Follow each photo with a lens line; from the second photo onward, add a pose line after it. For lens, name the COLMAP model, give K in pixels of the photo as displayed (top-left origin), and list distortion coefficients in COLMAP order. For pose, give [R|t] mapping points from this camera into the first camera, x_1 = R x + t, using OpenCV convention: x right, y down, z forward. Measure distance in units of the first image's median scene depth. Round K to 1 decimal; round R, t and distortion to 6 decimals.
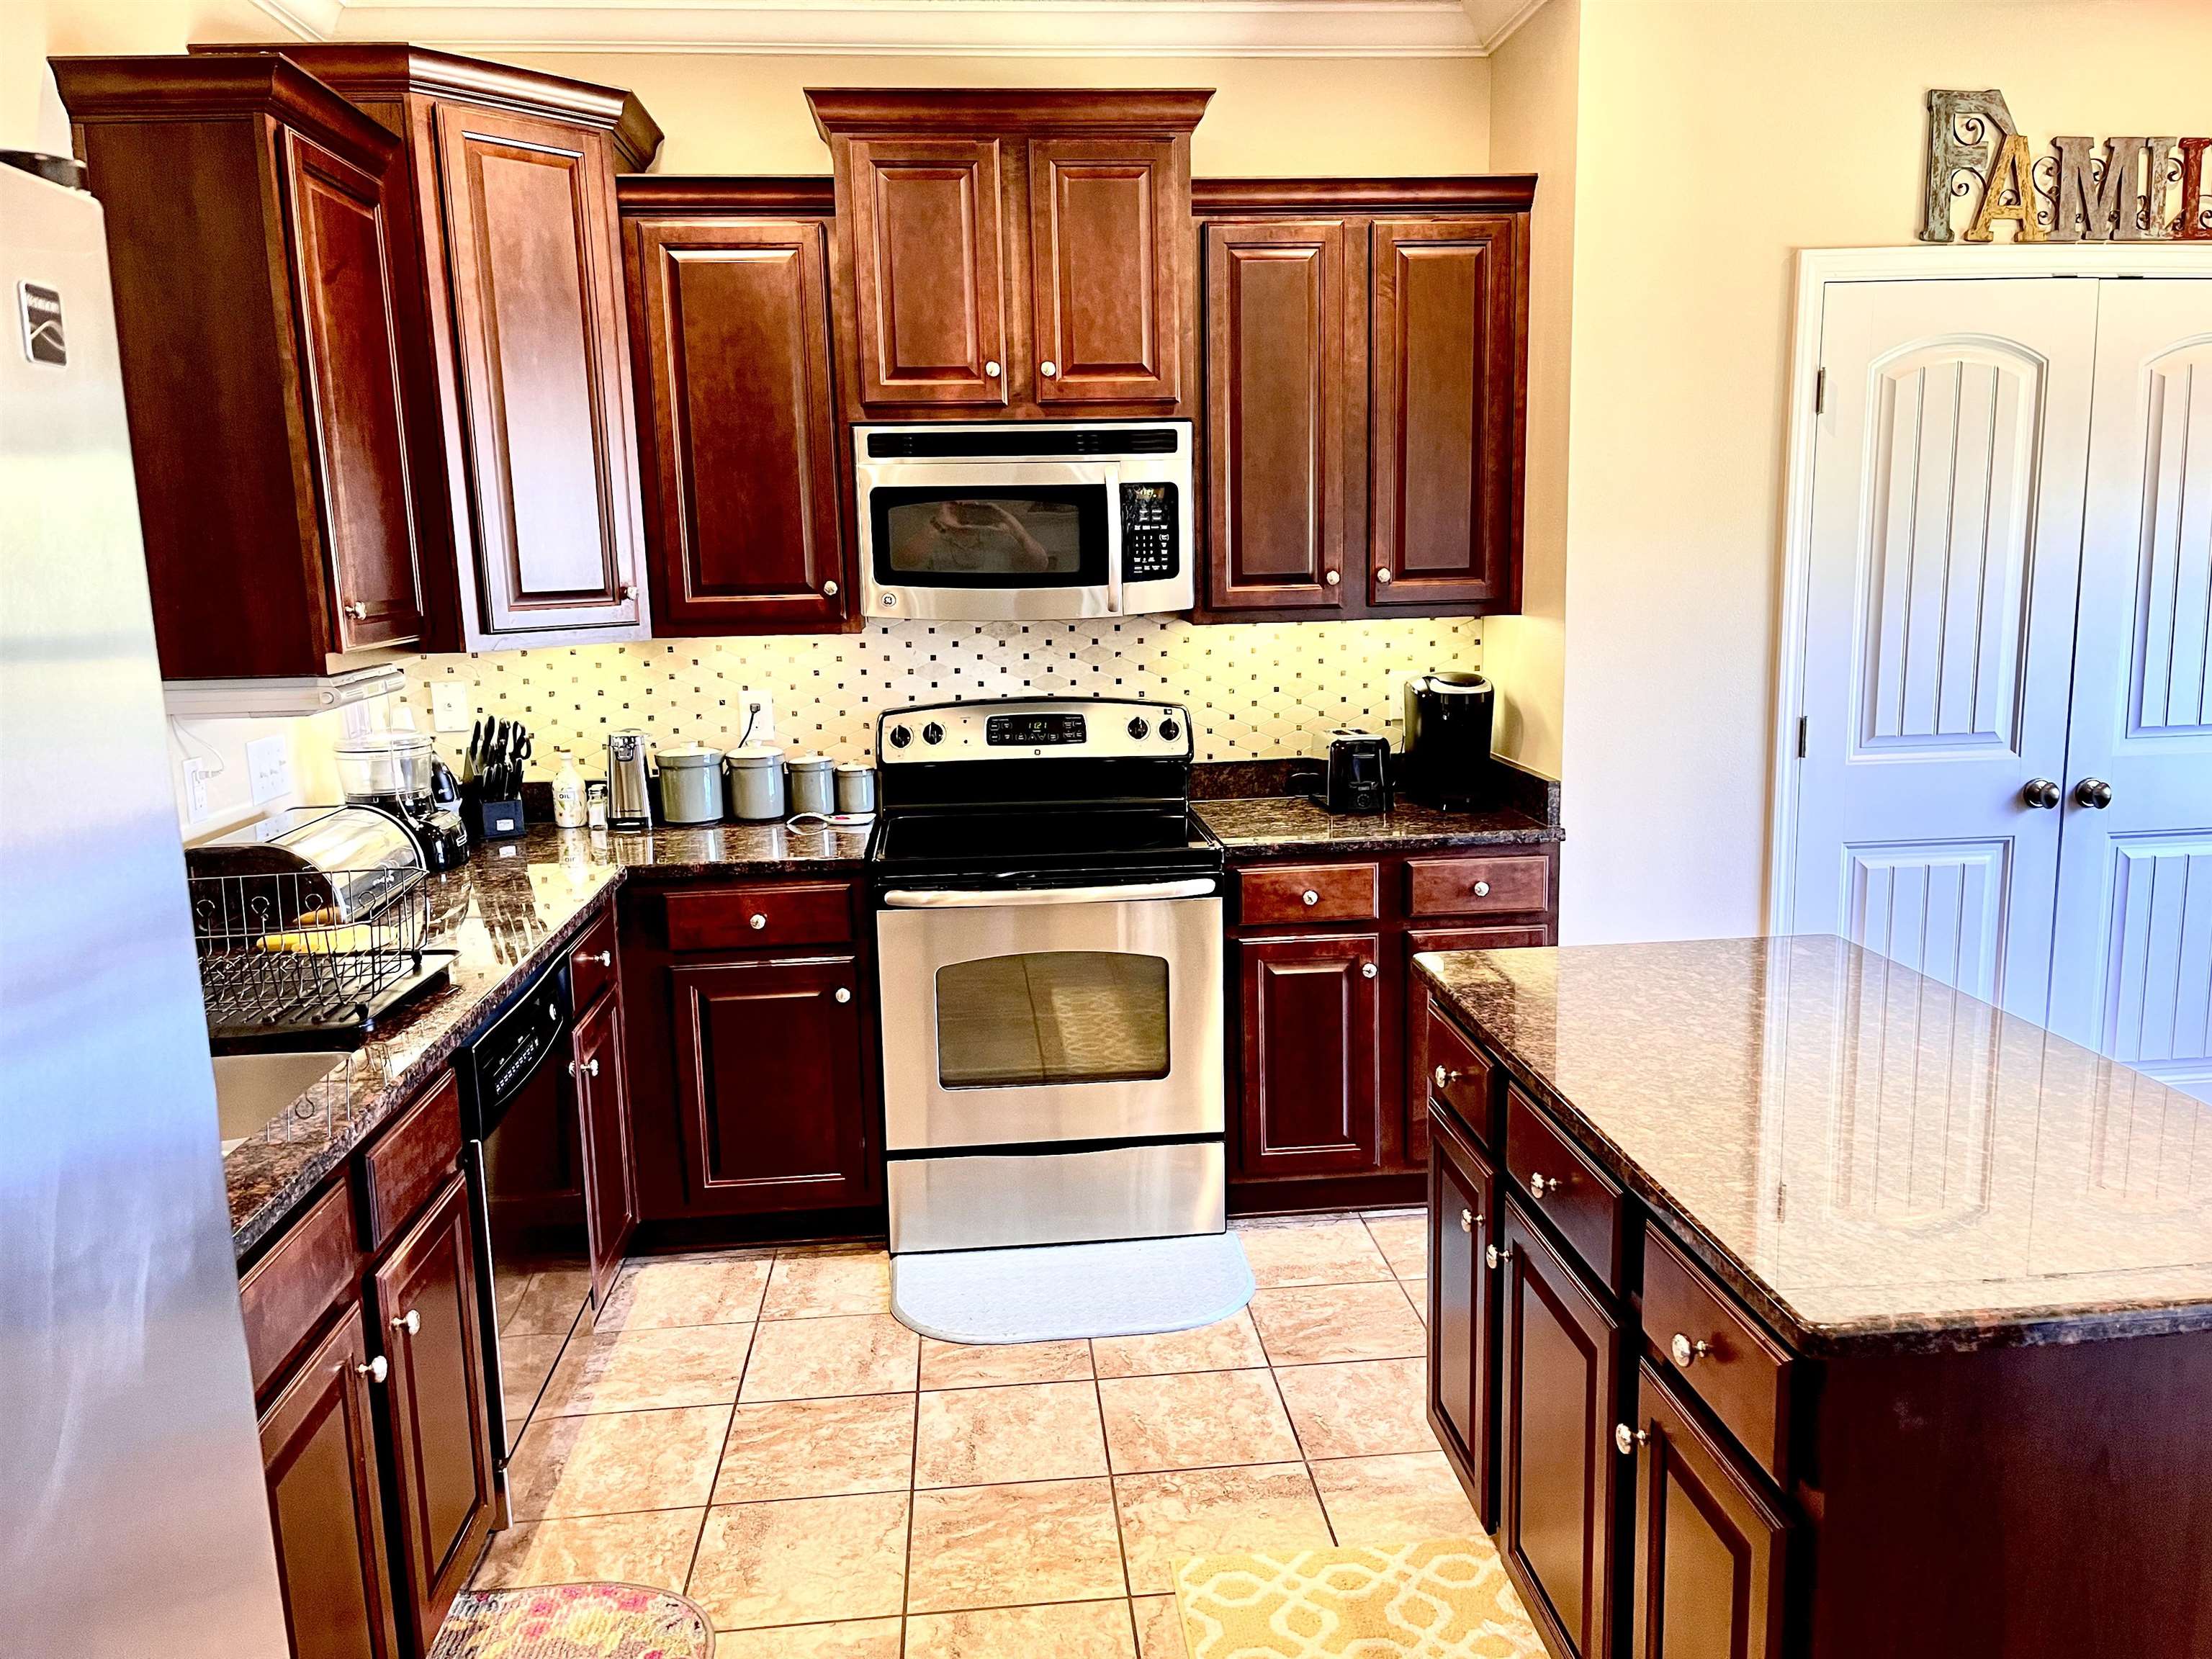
lens RADIAL K [[1671.8, 0, 1117.5], [0, 1671.8, 827.8], [0, 0, 1]] dist [0.078849, -0.100881]
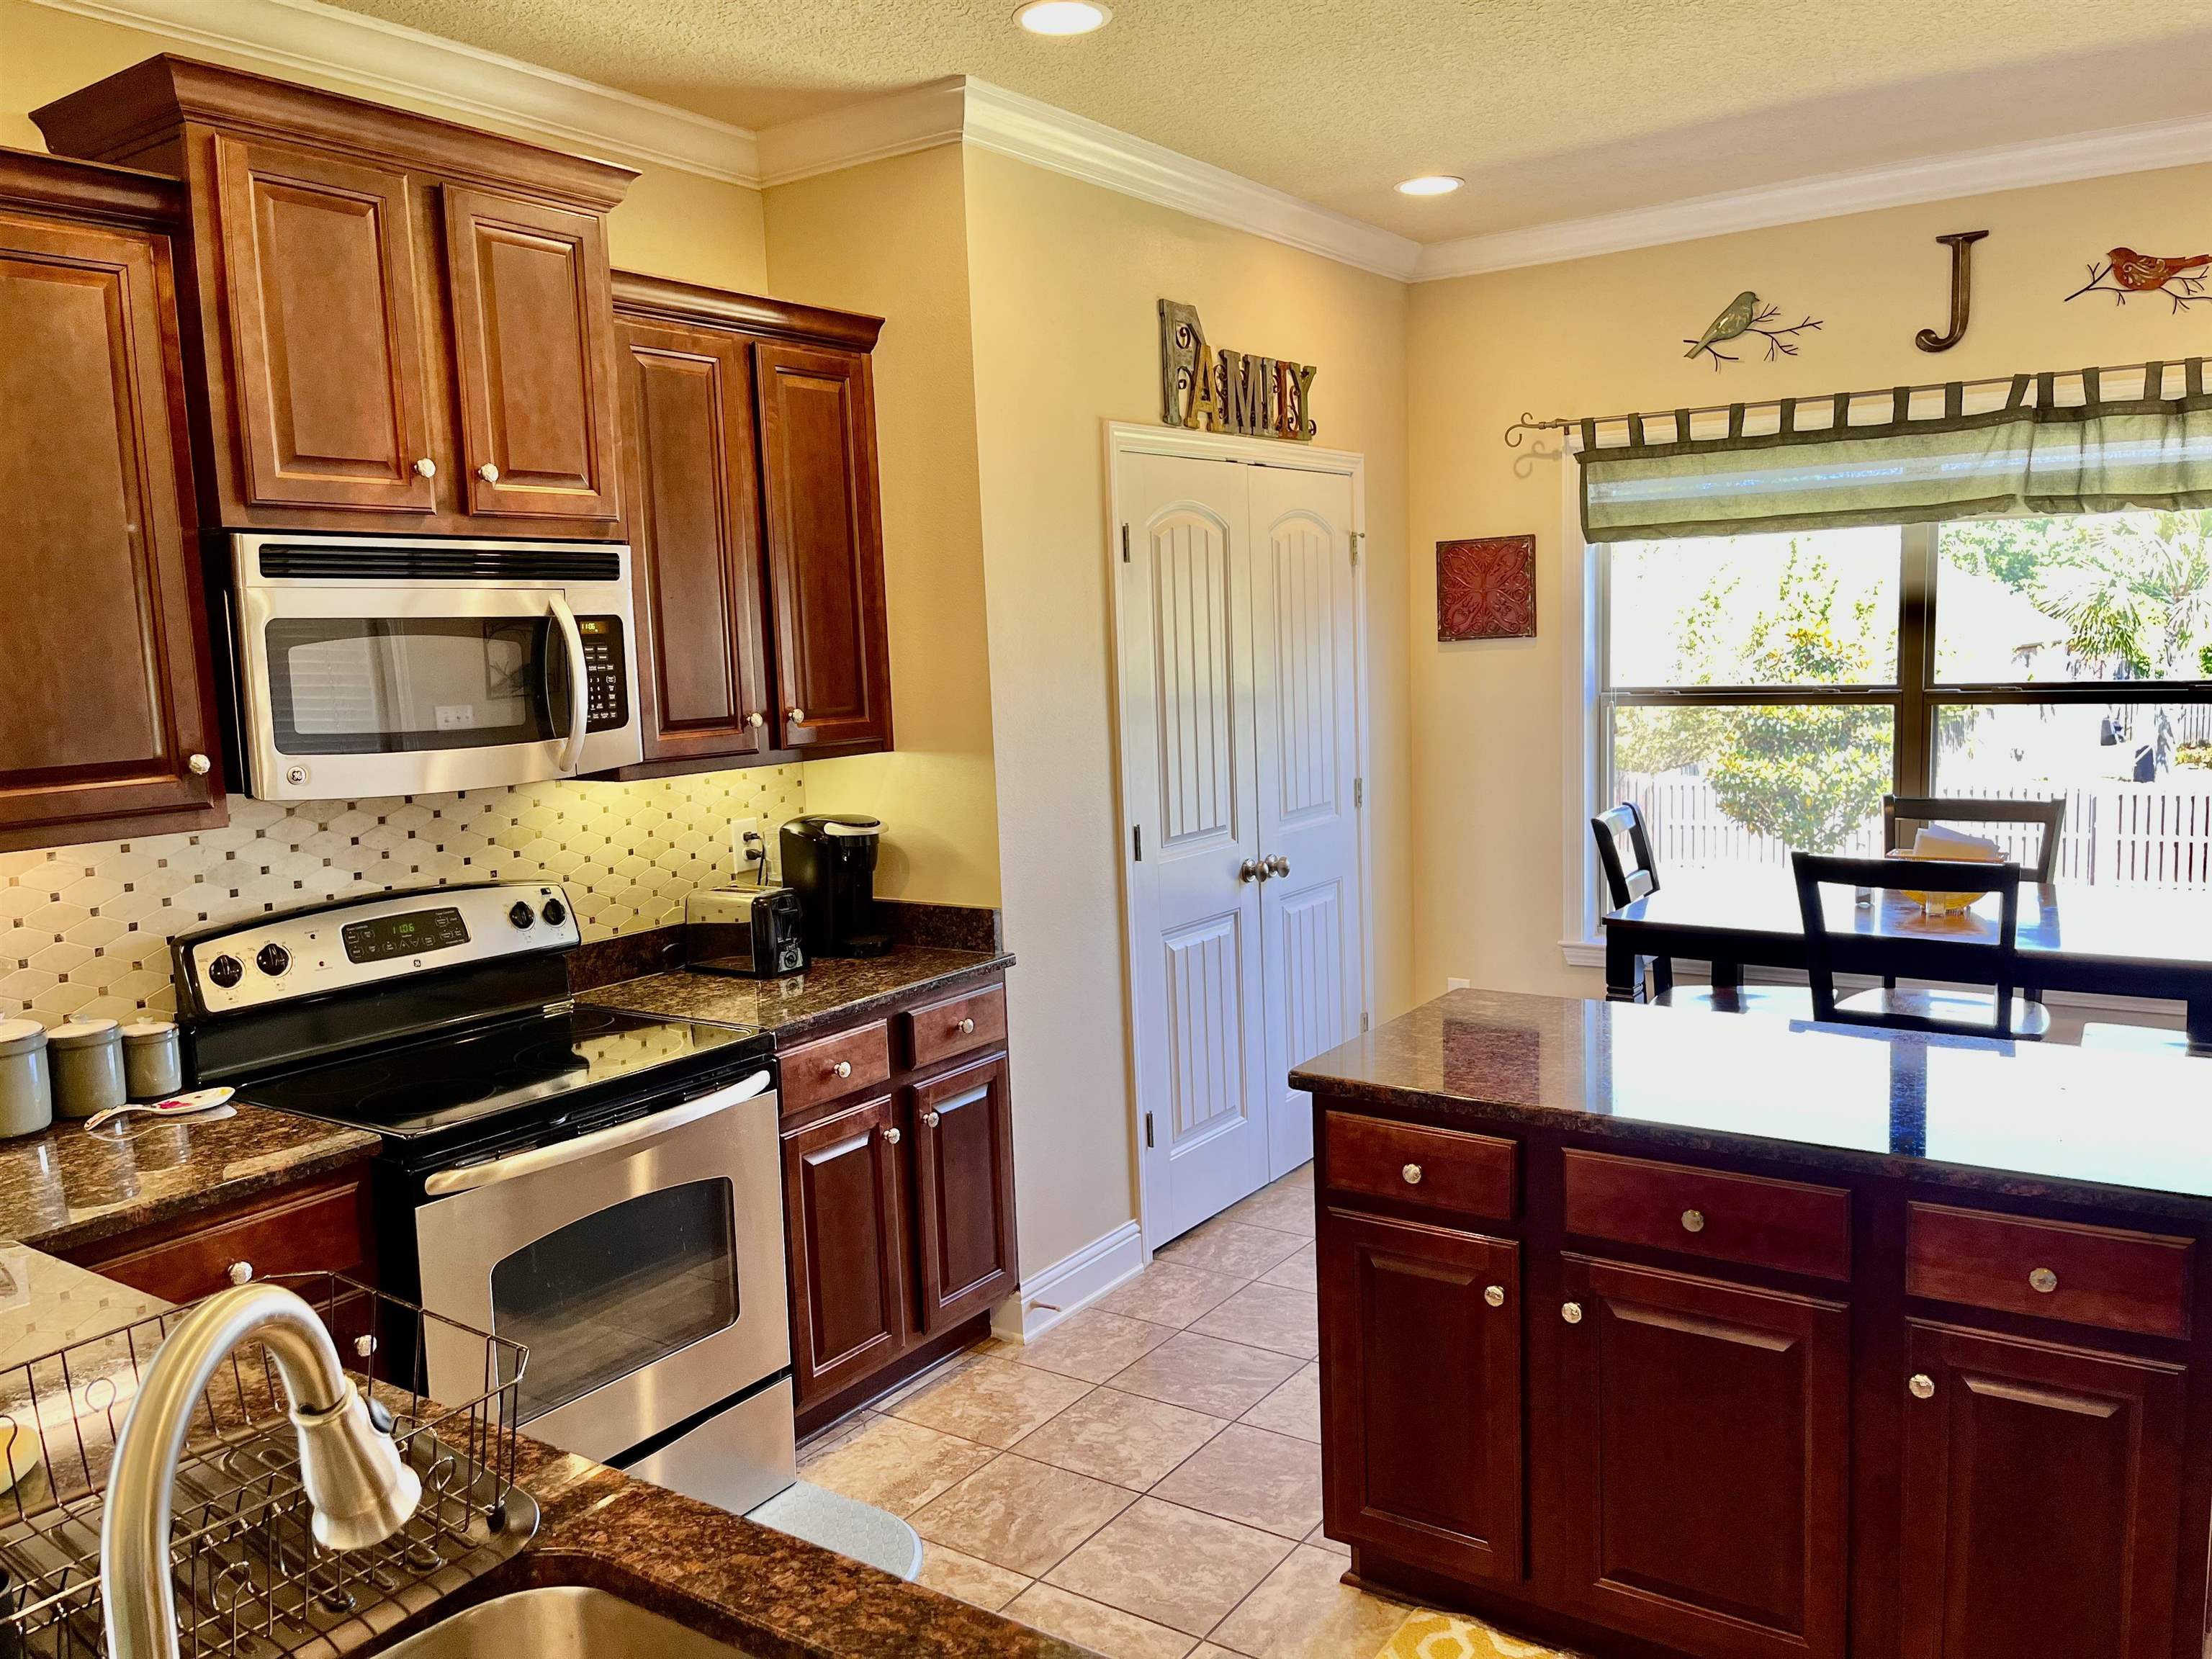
lens RADIAL K [[1671.8, 0, 1117.5], [0, 1671.8, 827.8], [0, 0, 1]] dist [0.078849, -0.100881]
pose [[0.646438, -0.090538, 0.757576, -0.452241], [0.151443, 0.988404, -0.011102, -0.053436], [-0.747785, 0.121907, 0.652653, 0.276418]]
